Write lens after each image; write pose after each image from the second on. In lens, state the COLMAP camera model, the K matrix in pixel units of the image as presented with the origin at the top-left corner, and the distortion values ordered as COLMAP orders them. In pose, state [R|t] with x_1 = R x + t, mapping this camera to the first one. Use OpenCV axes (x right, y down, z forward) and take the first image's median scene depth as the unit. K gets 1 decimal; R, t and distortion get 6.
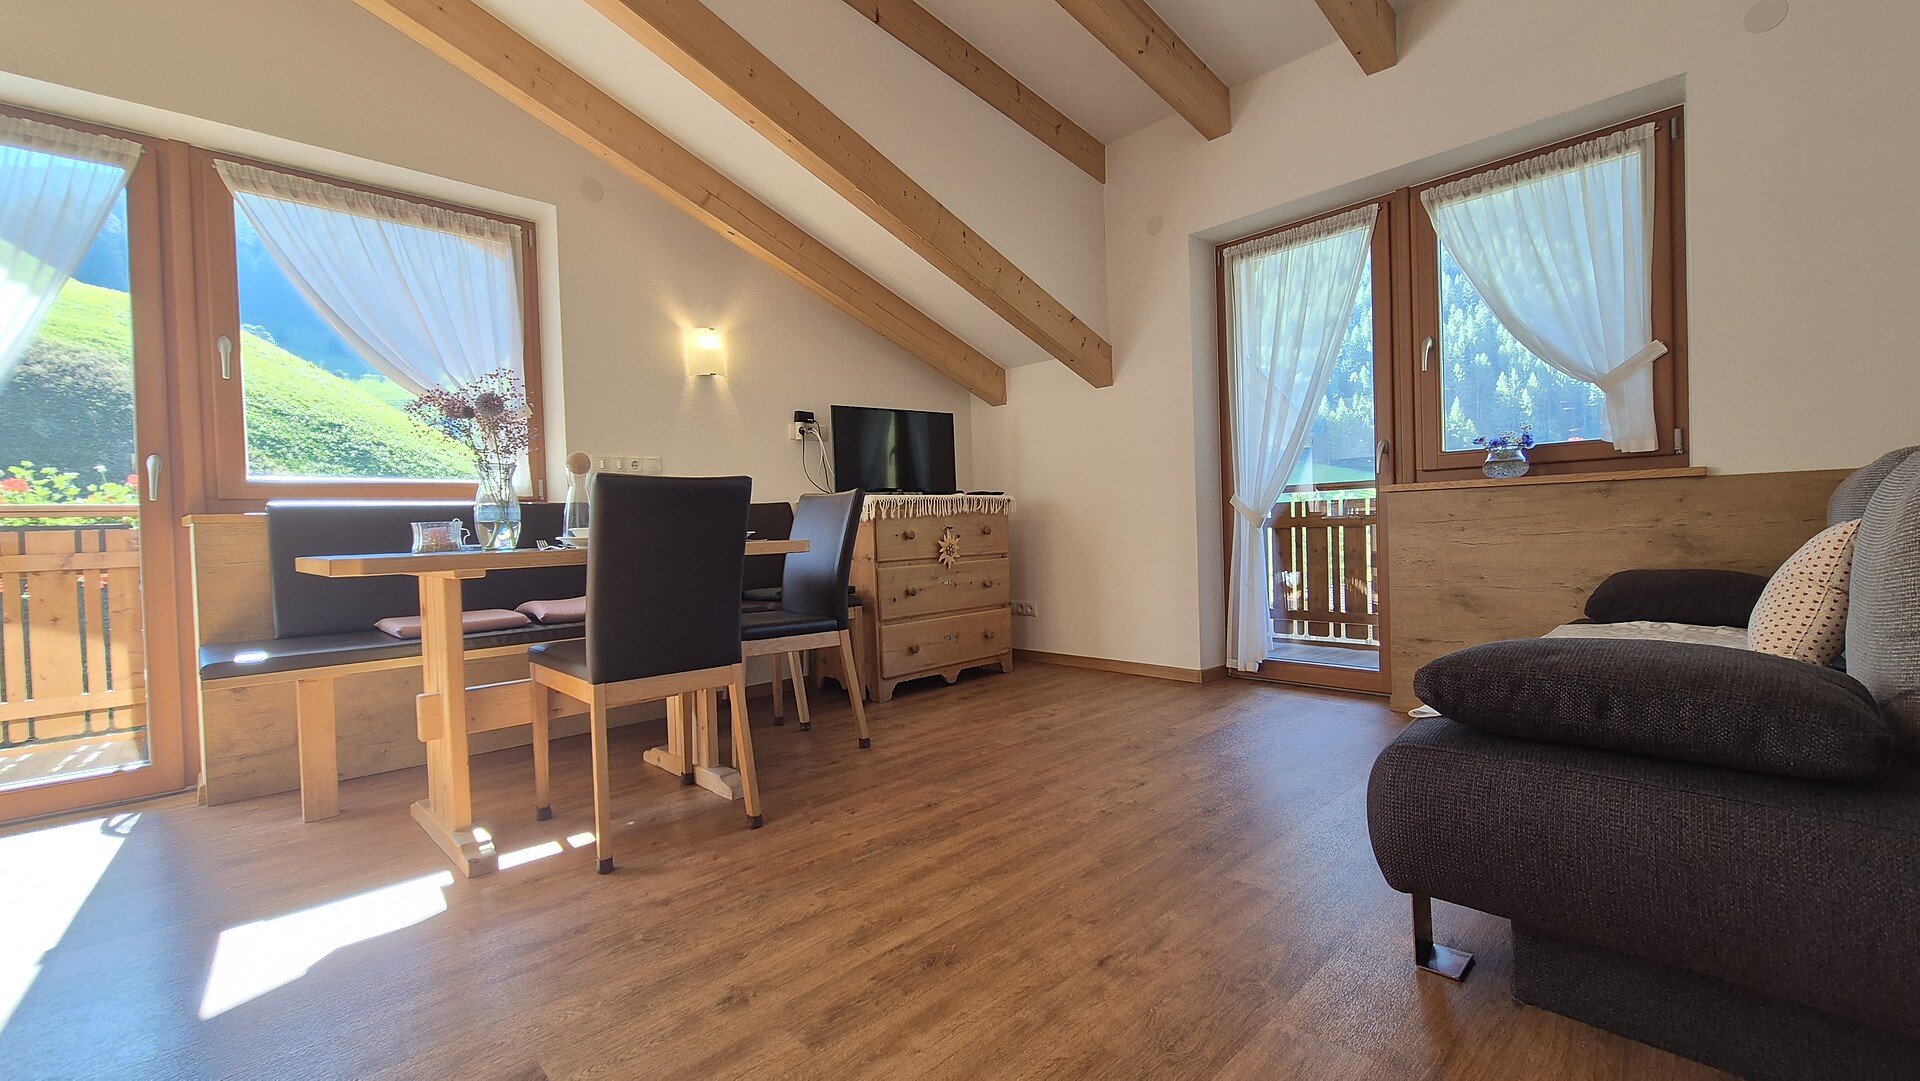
lens RADIAL K [[780.0, 0, 972.6], [0, 780.0, 540.7], [0, 0, 1]] dist [-0.004622, 0.000214]
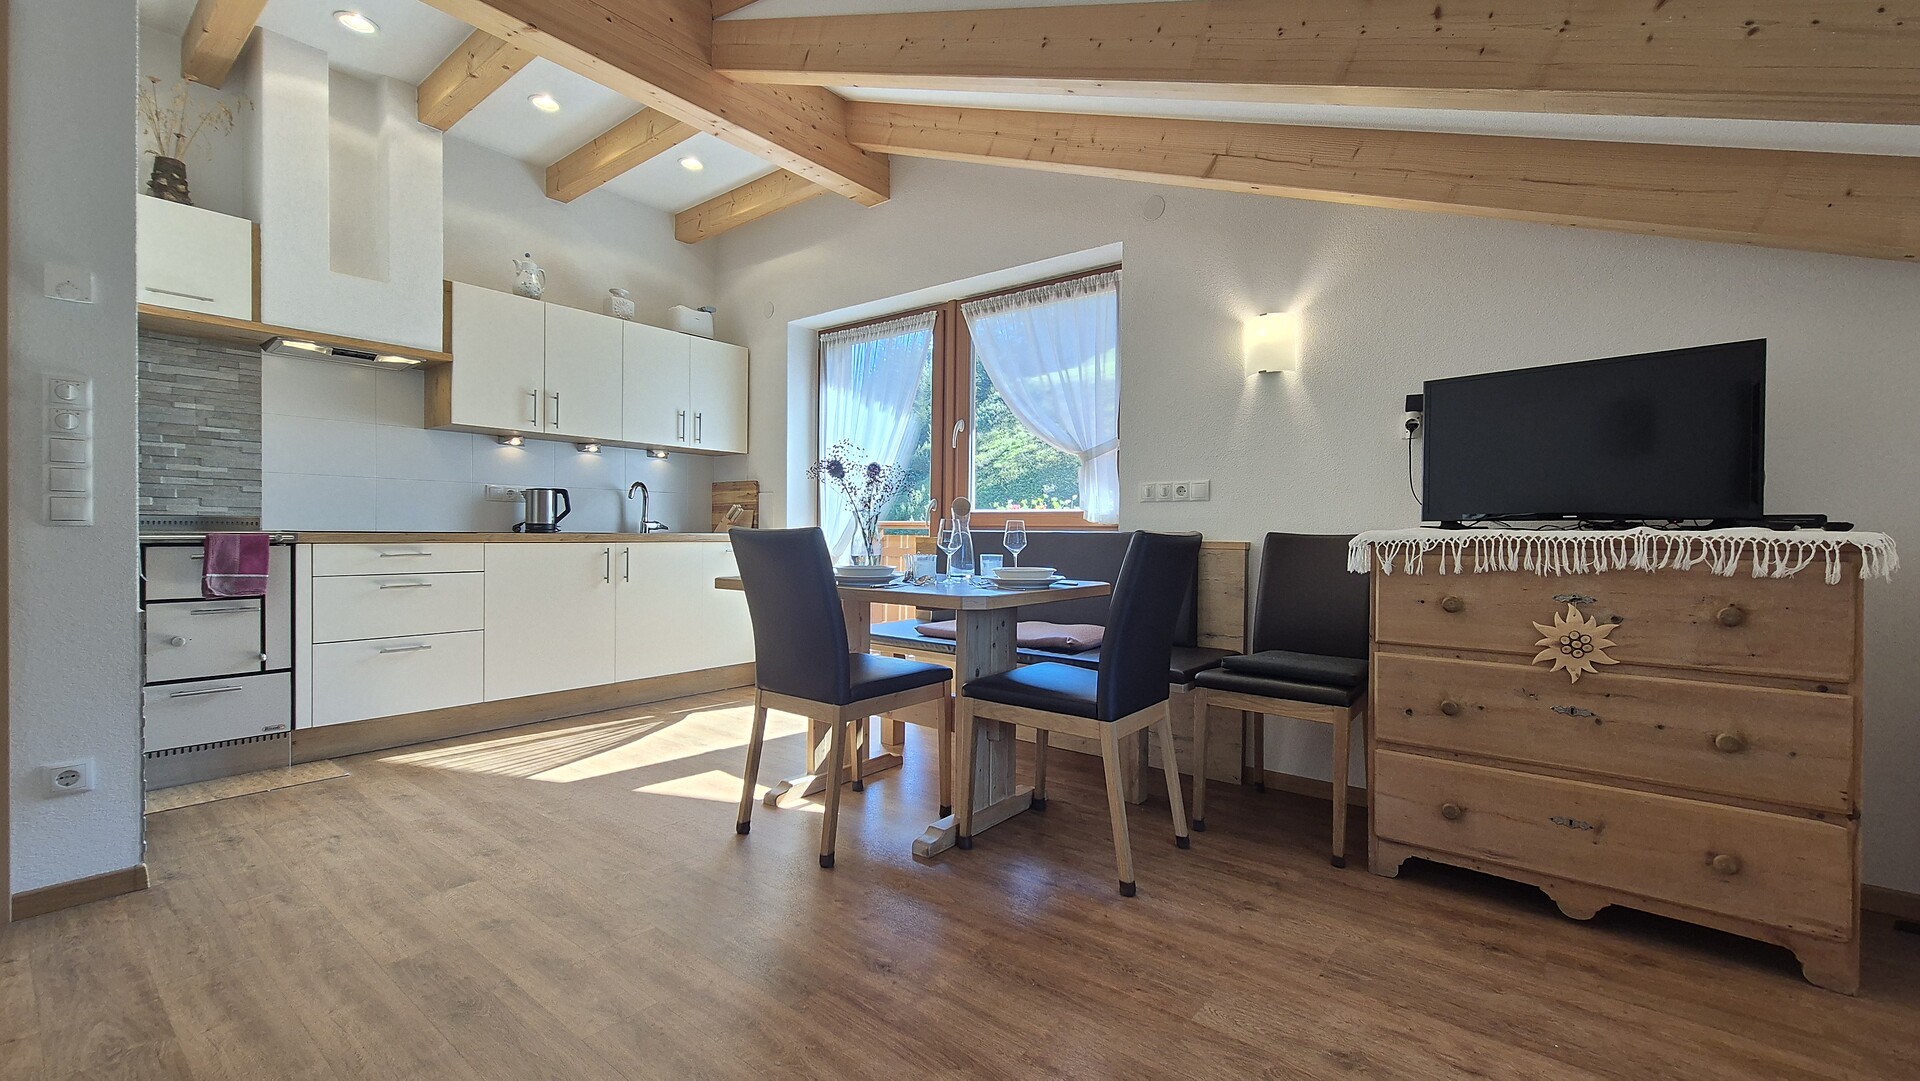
lens RADIAL K [[780.0, 0, 974.7], [0, 780.0, 546.3], [0, 0, 1]] dist [-0.004622, 0.000214]
pose [[0.135133, 0.054209, -0.989343, 0.523355], [-0.029800, 0.998273, 0.050627, -0.083462], [0.990379, 0.022641, 0.136515, 0.747687]]
